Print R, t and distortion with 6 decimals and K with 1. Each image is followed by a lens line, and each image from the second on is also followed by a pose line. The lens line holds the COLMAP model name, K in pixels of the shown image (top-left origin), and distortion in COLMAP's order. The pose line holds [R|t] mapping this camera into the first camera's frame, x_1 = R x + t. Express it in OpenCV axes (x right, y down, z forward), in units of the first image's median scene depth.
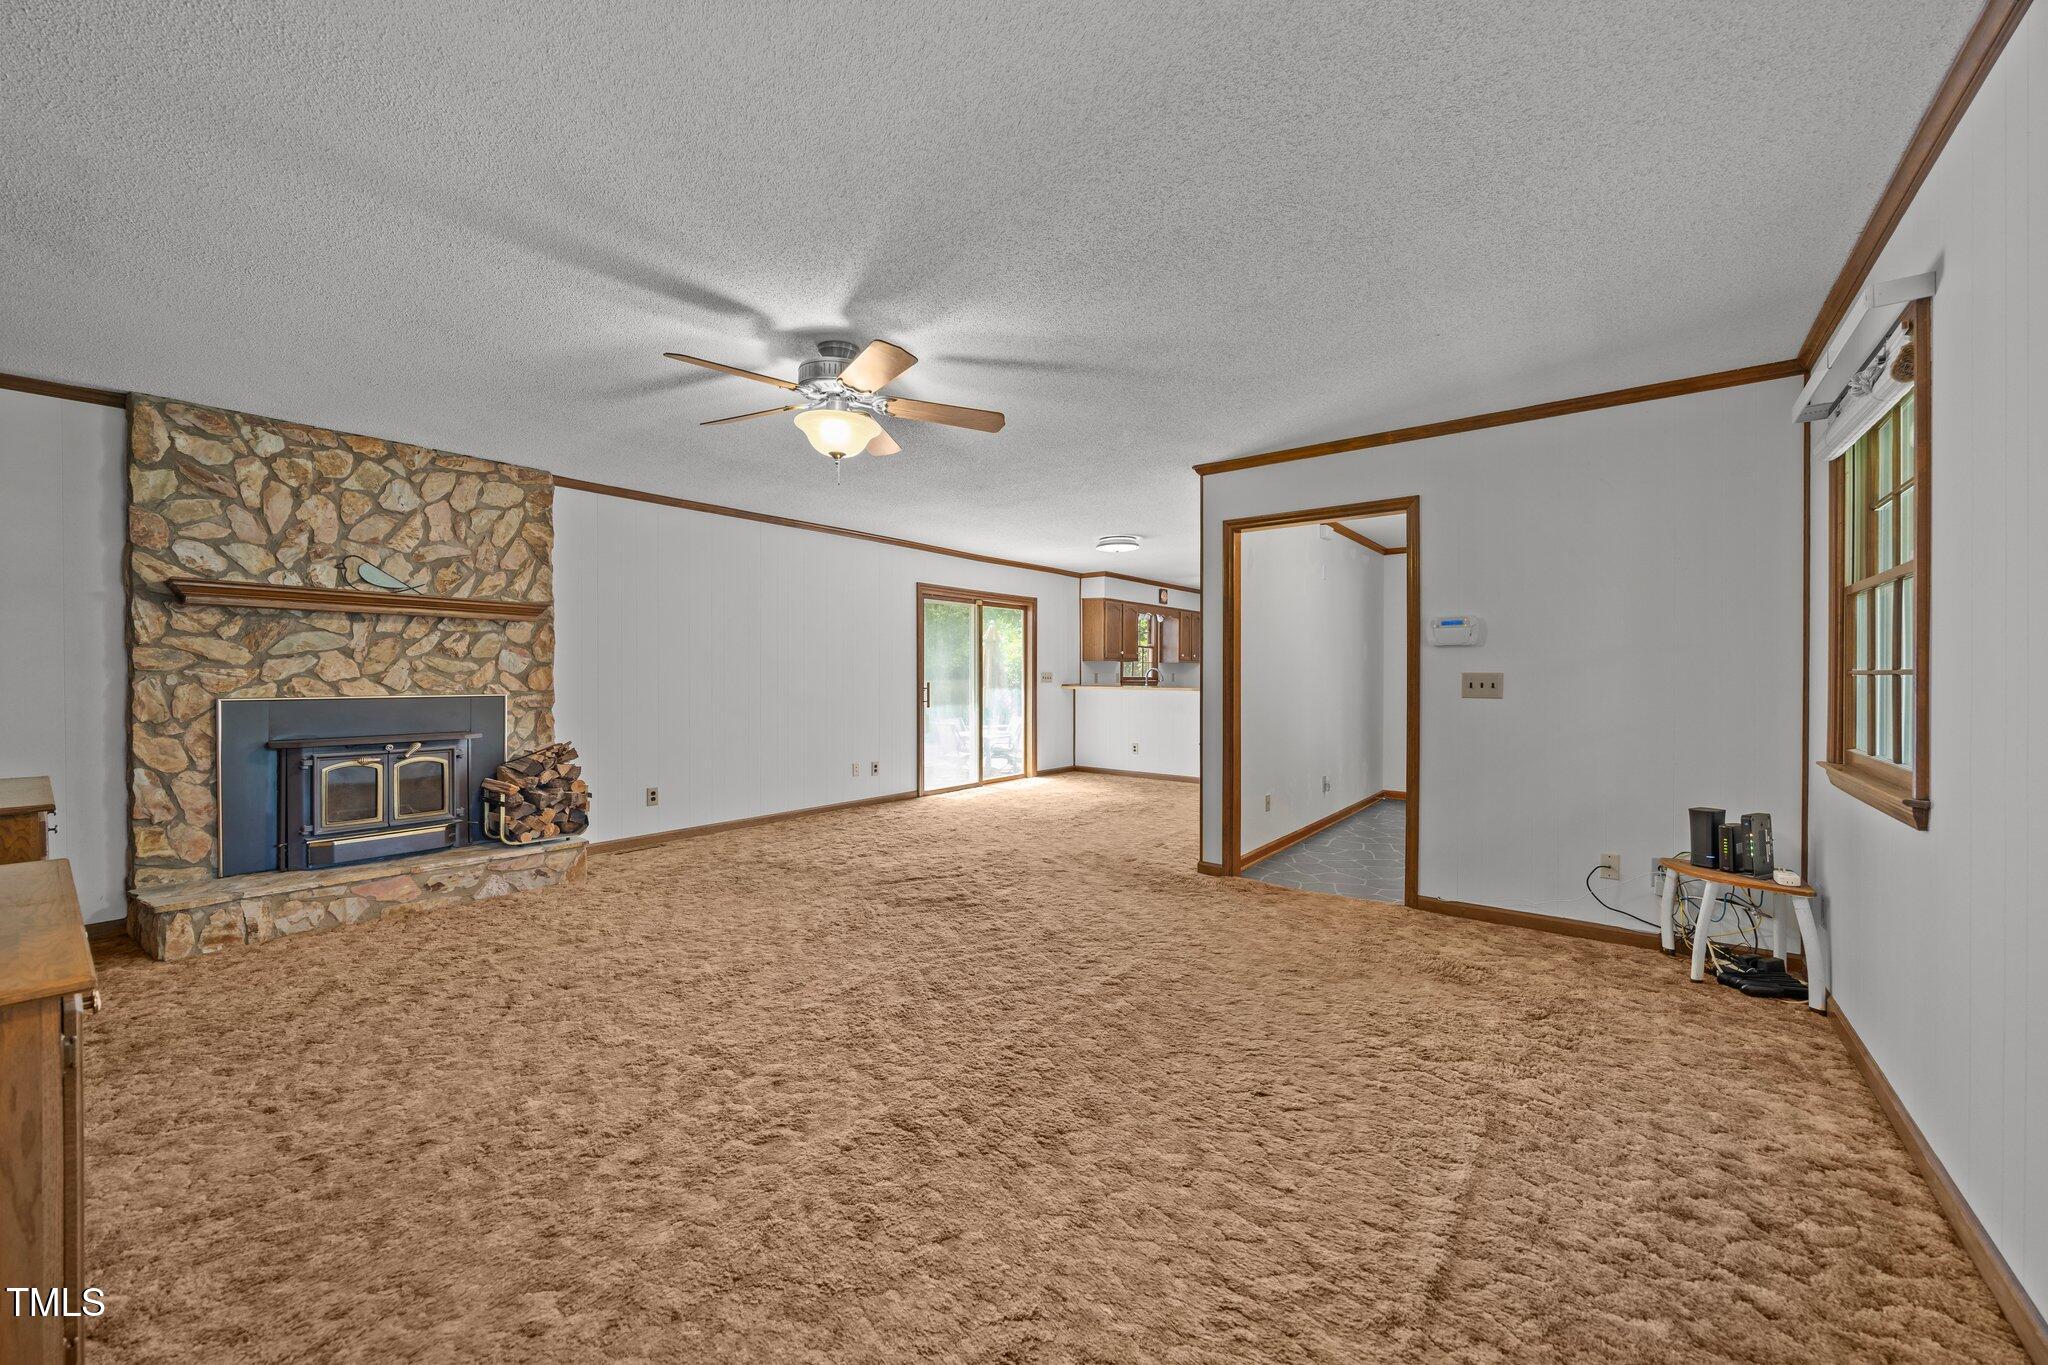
lens RADIAL K [[783.1, 0, 1018.6], [0, 783.1, 673.0], [0, 0, 1]] dist [-0.001720, -0.000459]
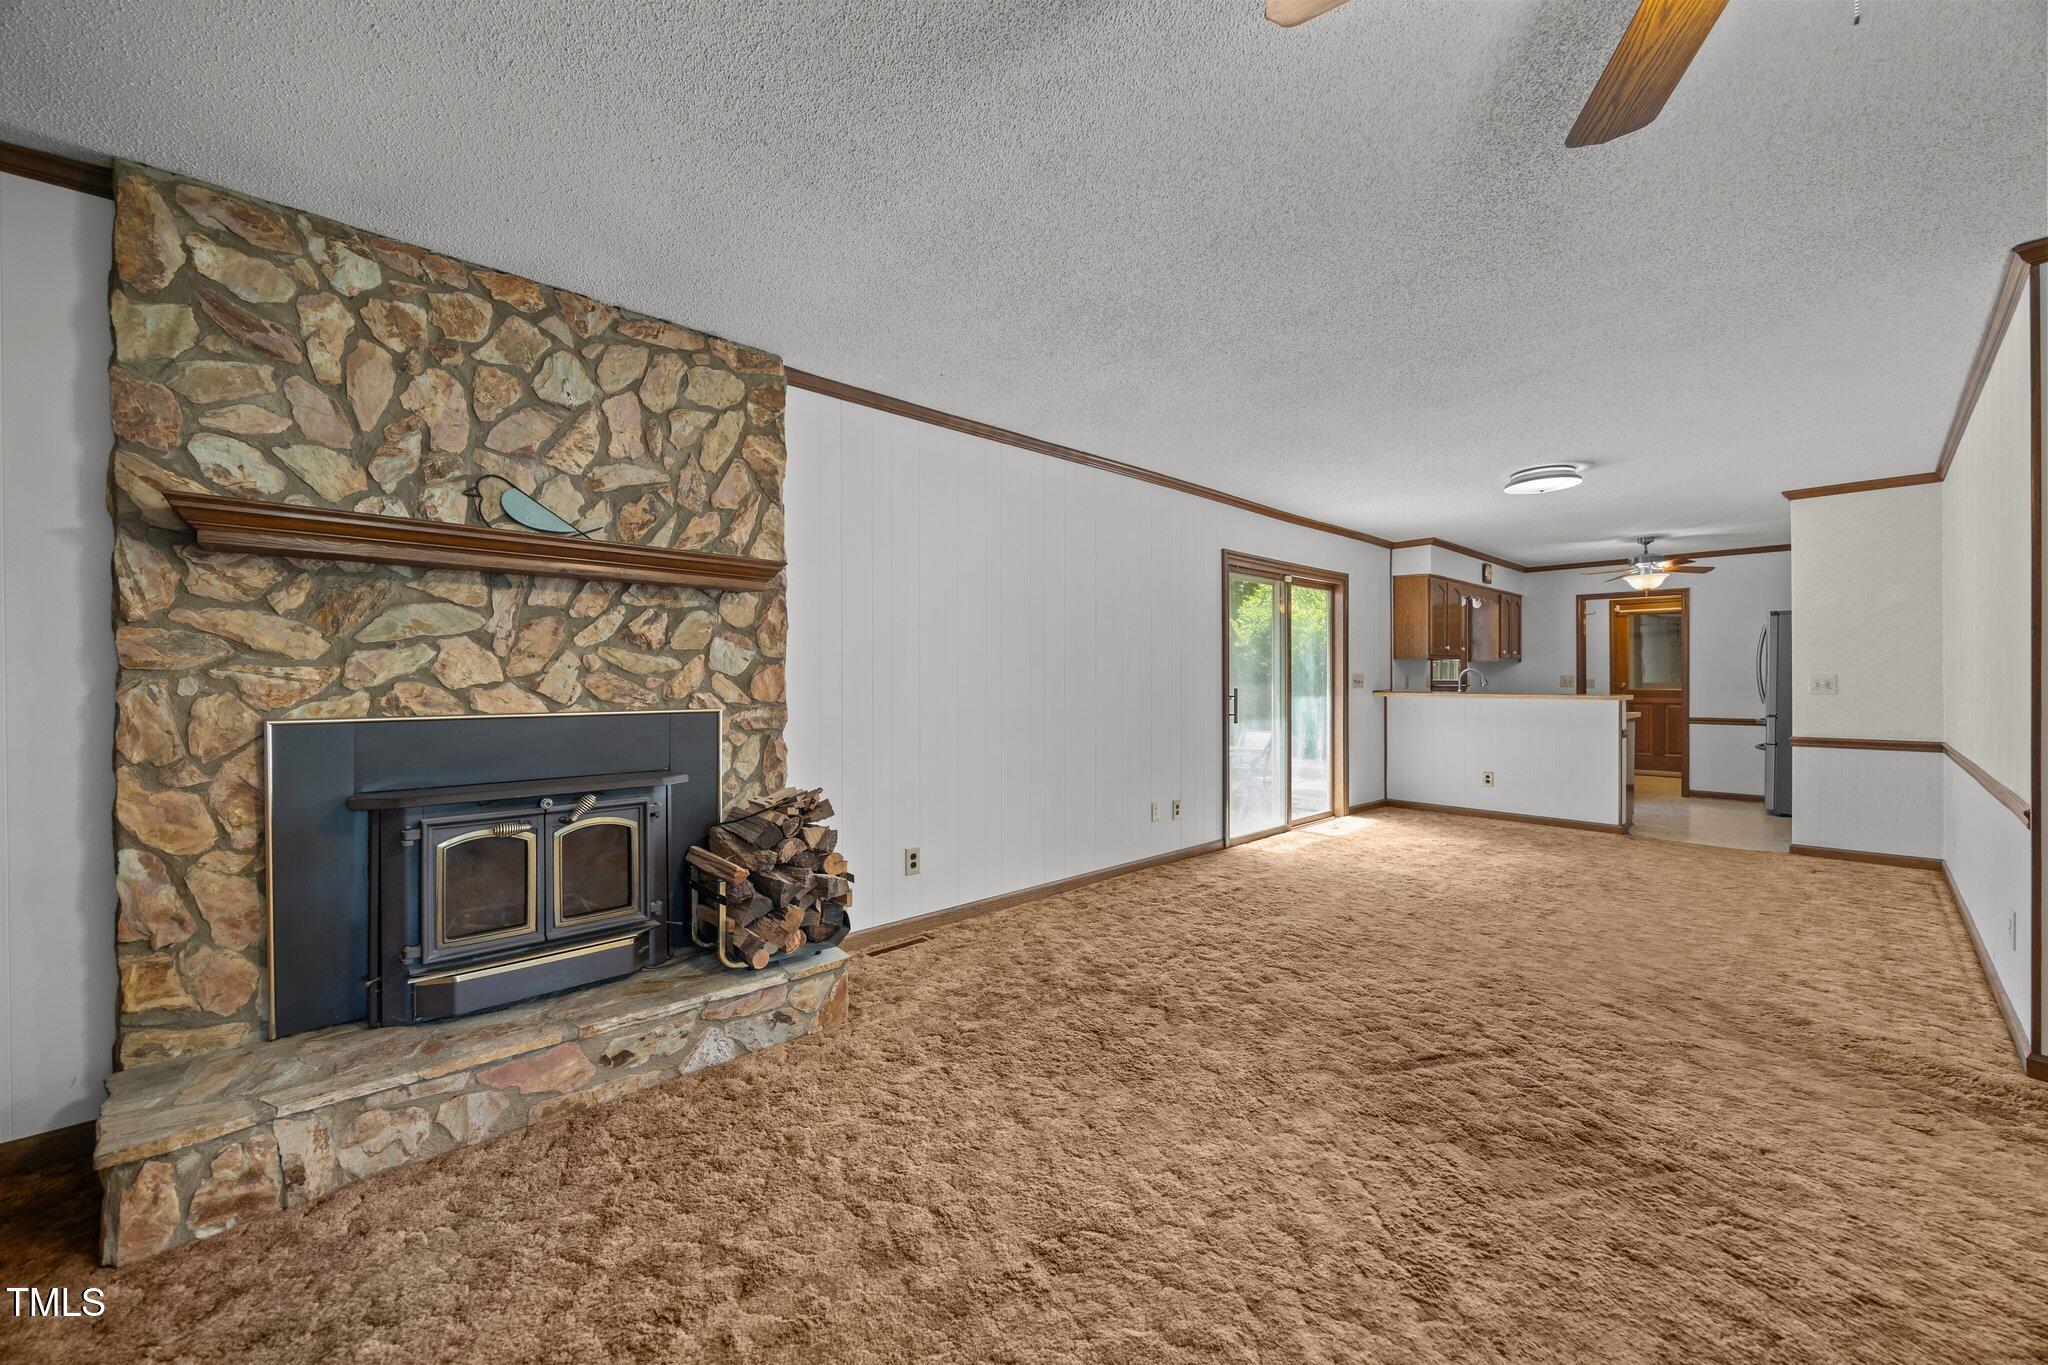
lens RADIAL K [[783.1, 0, 1018.6], [0, 783.1, 673.0], [0, 0, 1]] dist [-0.001720, -0.000459]
pose [[0.986684, -0.004288, -0.162592, -0.371858], [0.003247, 0.999972, -0.006669, 0.004238], [0.162616, 0.006053, 0.986671, 0.493359]]
